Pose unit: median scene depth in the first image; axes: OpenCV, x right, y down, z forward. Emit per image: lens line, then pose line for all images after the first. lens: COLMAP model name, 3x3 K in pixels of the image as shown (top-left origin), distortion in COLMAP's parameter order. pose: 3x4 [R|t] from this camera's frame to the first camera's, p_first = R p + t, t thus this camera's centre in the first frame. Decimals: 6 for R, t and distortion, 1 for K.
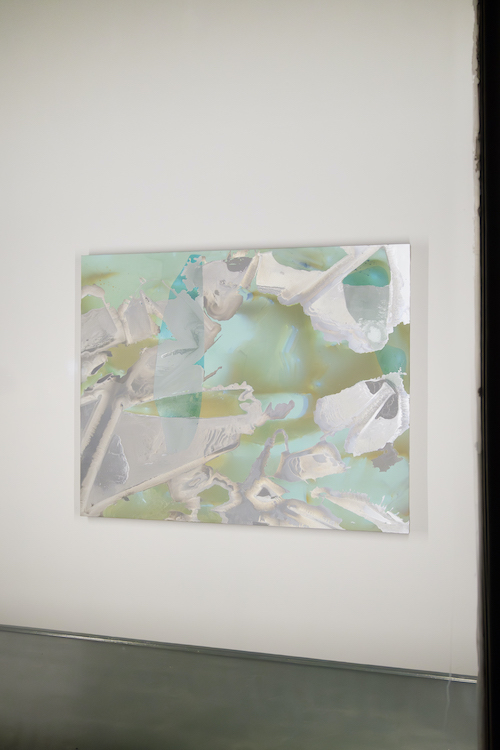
lens RADIAL K [[709.0, 0, 249.8], [0, 709.0, 373.5], [0, 0, 1]] dist [-0.001391, 0.000000]
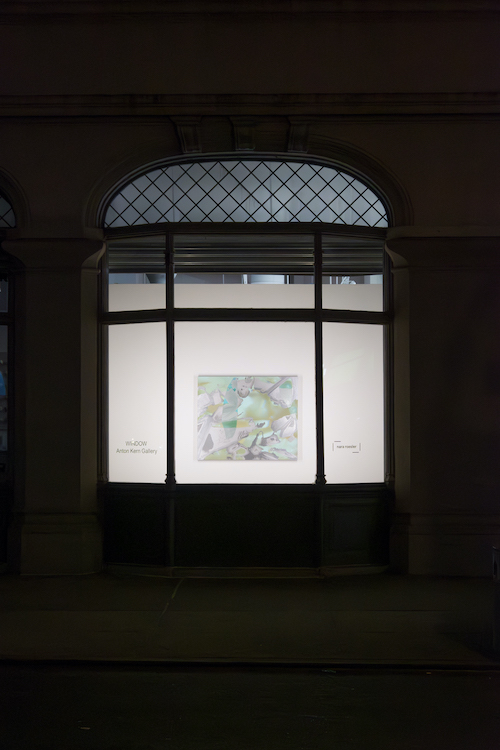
lens RADIAL K [[1353.5, 0, 250.0], [0, 1353.5, 375.6], [0, 0, 1]] dist [-0.004879, 0.000000]
pose [[0.999927, 0.003599, -0.011563, 0.062835], [-0.004169, 0.998756, -0.049689, 0.132314], [0.011370, 0.049734, 0.998698, -5.230137]]
